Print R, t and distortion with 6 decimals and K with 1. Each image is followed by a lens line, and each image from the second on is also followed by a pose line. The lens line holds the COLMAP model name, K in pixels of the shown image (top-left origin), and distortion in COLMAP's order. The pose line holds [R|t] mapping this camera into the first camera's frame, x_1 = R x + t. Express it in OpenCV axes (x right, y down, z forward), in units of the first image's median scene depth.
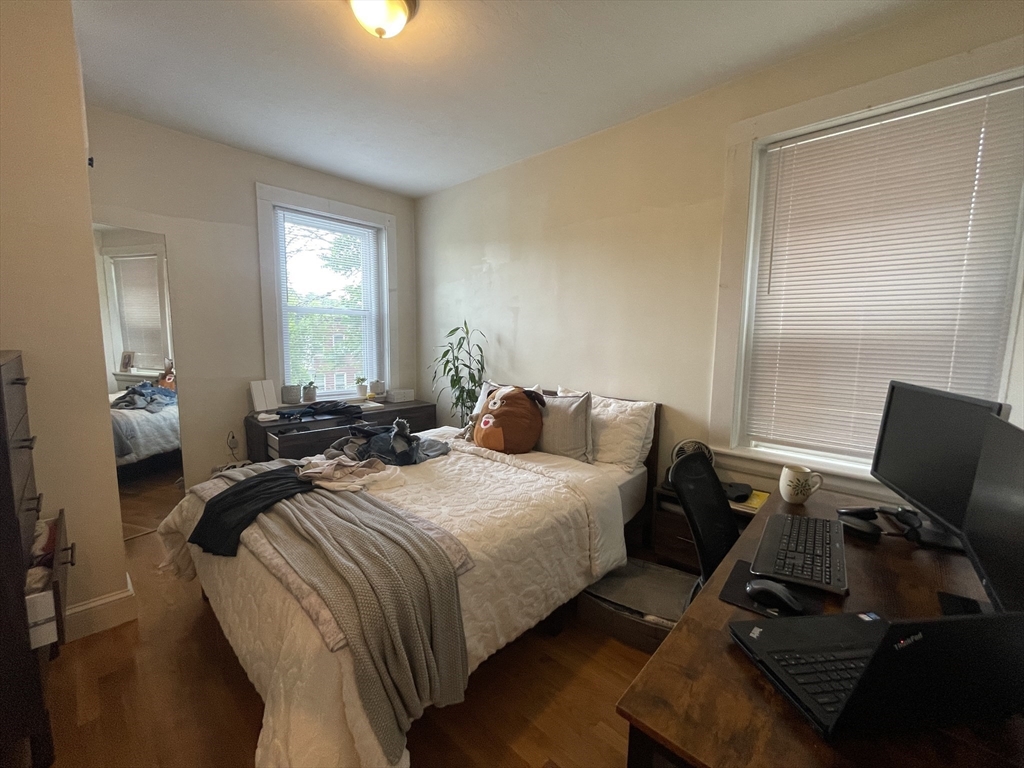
lens RADIAL K [[414.3, 0, 514.4], [0, 414.3, 383.3], [0, 0, 1]] dist [0.002033, -0.000288]
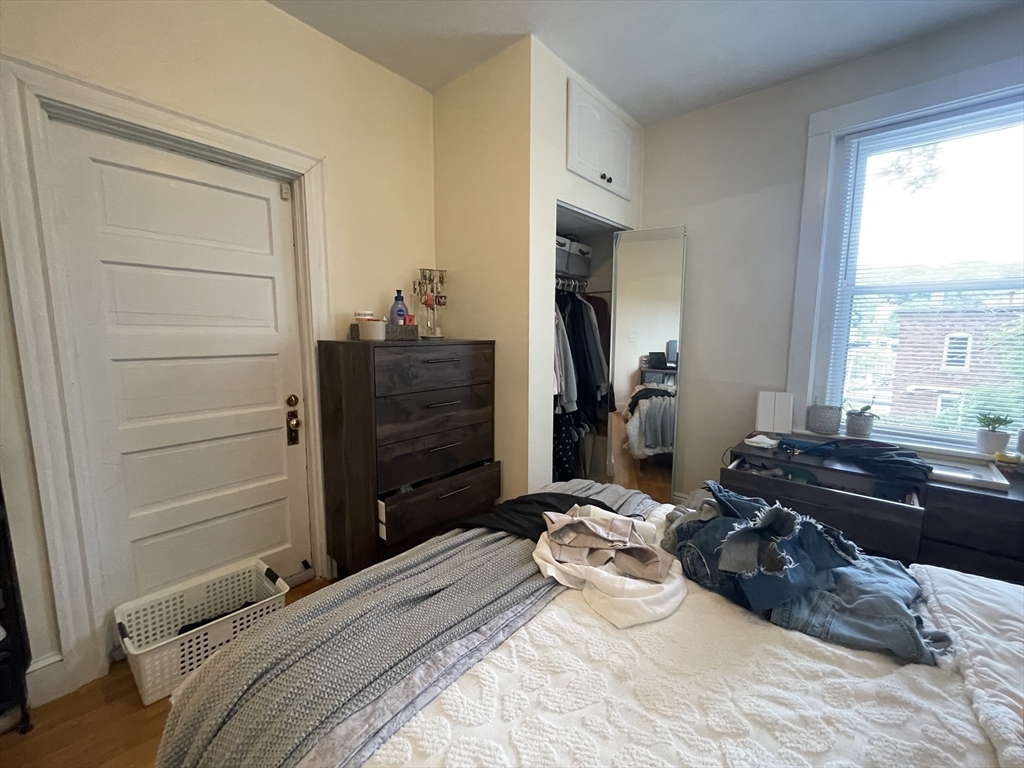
lens RADIAL K [[414.3, 0, 514.1], [0, 414.3, 383.2], [0, 0, 1]] dist [0.002033, -0.000288]
pose [[0.041676, 0.106592, -0.993429, 0.106828], [-0.116978, 0.987975, 0.101099, -0.042331], [0.992260, 0.111995, 0.053644, 0.494324]]
